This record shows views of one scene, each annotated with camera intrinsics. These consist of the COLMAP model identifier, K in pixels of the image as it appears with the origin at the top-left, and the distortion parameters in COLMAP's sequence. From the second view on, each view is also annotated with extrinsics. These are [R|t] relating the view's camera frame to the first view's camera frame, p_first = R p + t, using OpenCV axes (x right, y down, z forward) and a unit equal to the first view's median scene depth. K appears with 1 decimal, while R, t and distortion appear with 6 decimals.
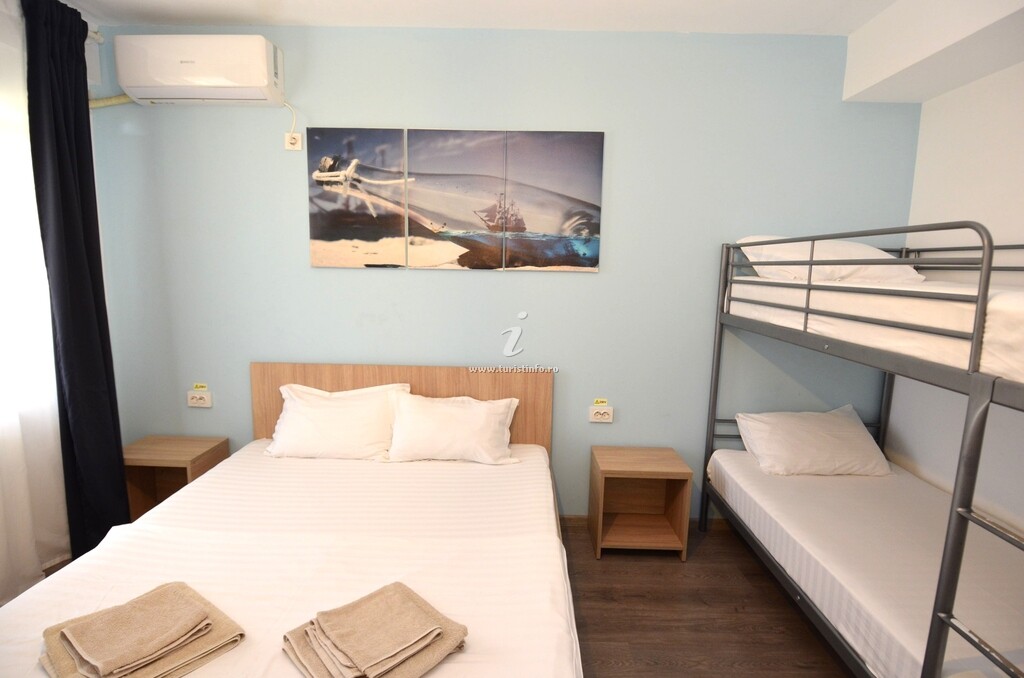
lens RADIAL K [[529.5, 0, 513.3], [0, 529.5, 351.0], [0, 0, 1]] dist [0.027209, -0.033639]
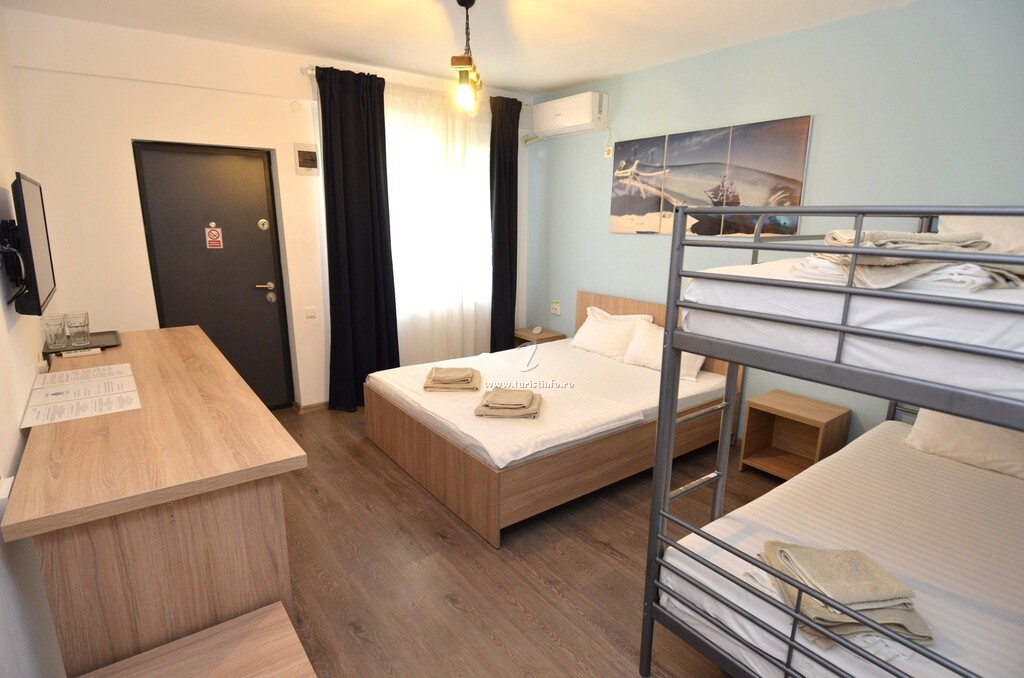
lens RADIAL K [[532.8, 0, 512.2], [0, 532.8, 350.3], [0, 0, 1]] dist [0.018754, -0.027231]
pose [[0.611240, 0.178144, -0.771136, 0.731982], [-0.119540, 0.983941, 0.132552, 0.008052], [0.782365, 0.011161, 0.622720, -0.201338]]
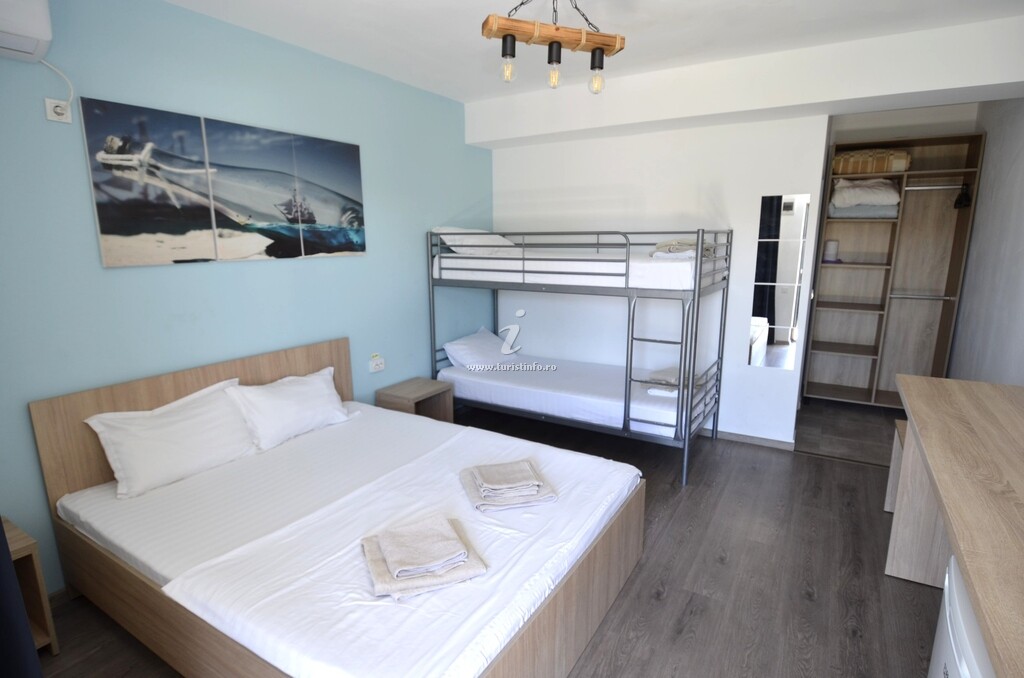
lens RADIAL K [[529.5, 0, 513.3], [0, 529.5, 351.0], [0, 0, 1]] dist [0.027209, -0.033639]
pose [[0.507429, -0.203823, 0.837241, -0.793864], [0.151864, 0.977567, 0.145944, -0.057058], [-0.848206, 0.053090, 0.526999, 0.034717]]
